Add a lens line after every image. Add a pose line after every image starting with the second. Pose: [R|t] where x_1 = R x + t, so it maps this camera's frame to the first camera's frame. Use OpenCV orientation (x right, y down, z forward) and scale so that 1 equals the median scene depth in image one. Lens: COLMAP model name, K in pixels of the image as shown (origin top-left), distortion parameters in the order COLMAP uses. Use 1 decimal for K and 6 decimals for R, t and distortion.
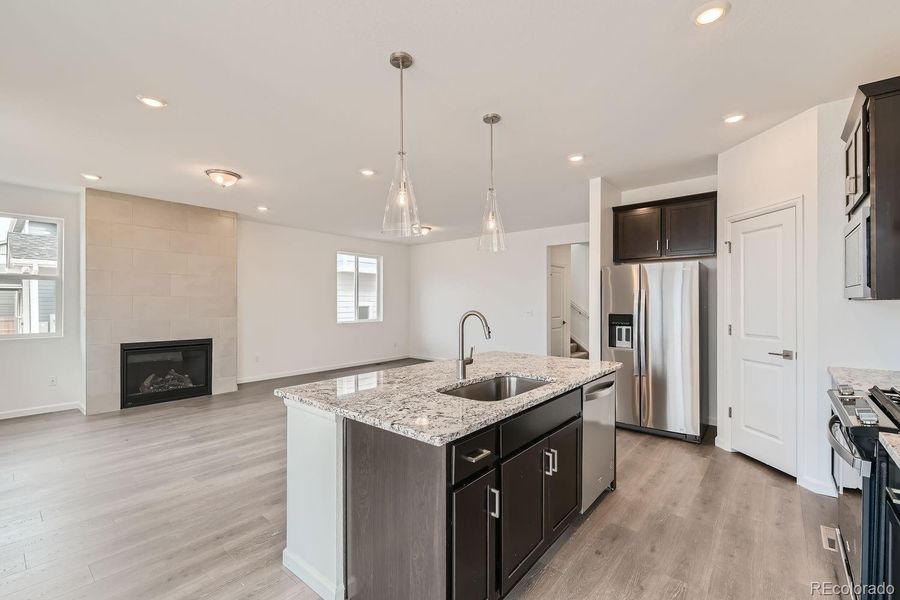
lens RADIAL K [[387.9, 0, 453.7], [0, 387.9, 303.0], [0, 0, 1]] dist [0.000513, -0.001067]
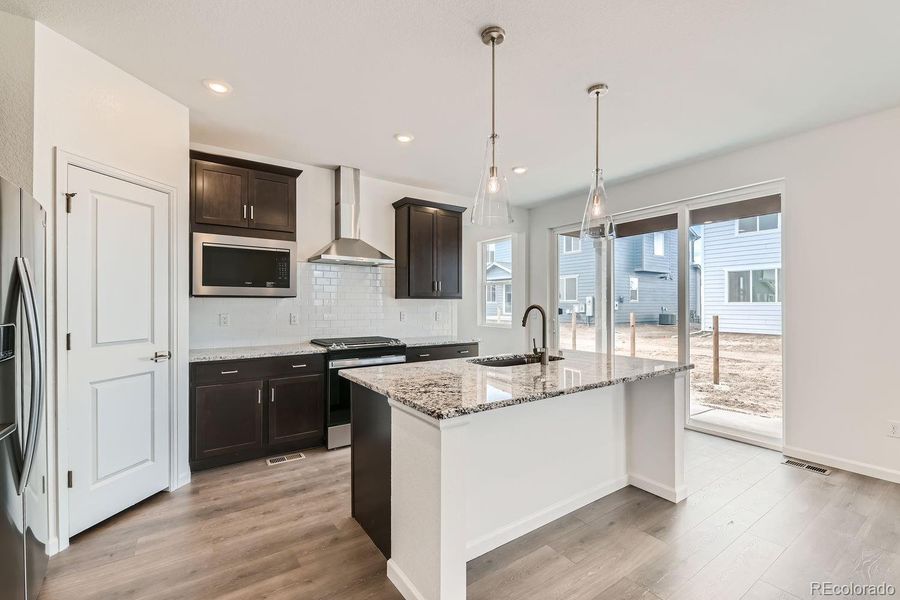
lens RADIAL K [[387.9, 0, 453.7], [0, 387.9, 303.0], [0, 0, 1]] dist [0.000513, -0.001067]
pose [[-0.964115, 0.001800, 0.265477, -0.017866], [0.001205, 0.999996, -0.002403, 0.012565], [-0.265481, -0.001997, -0.964114, 1.532542]]
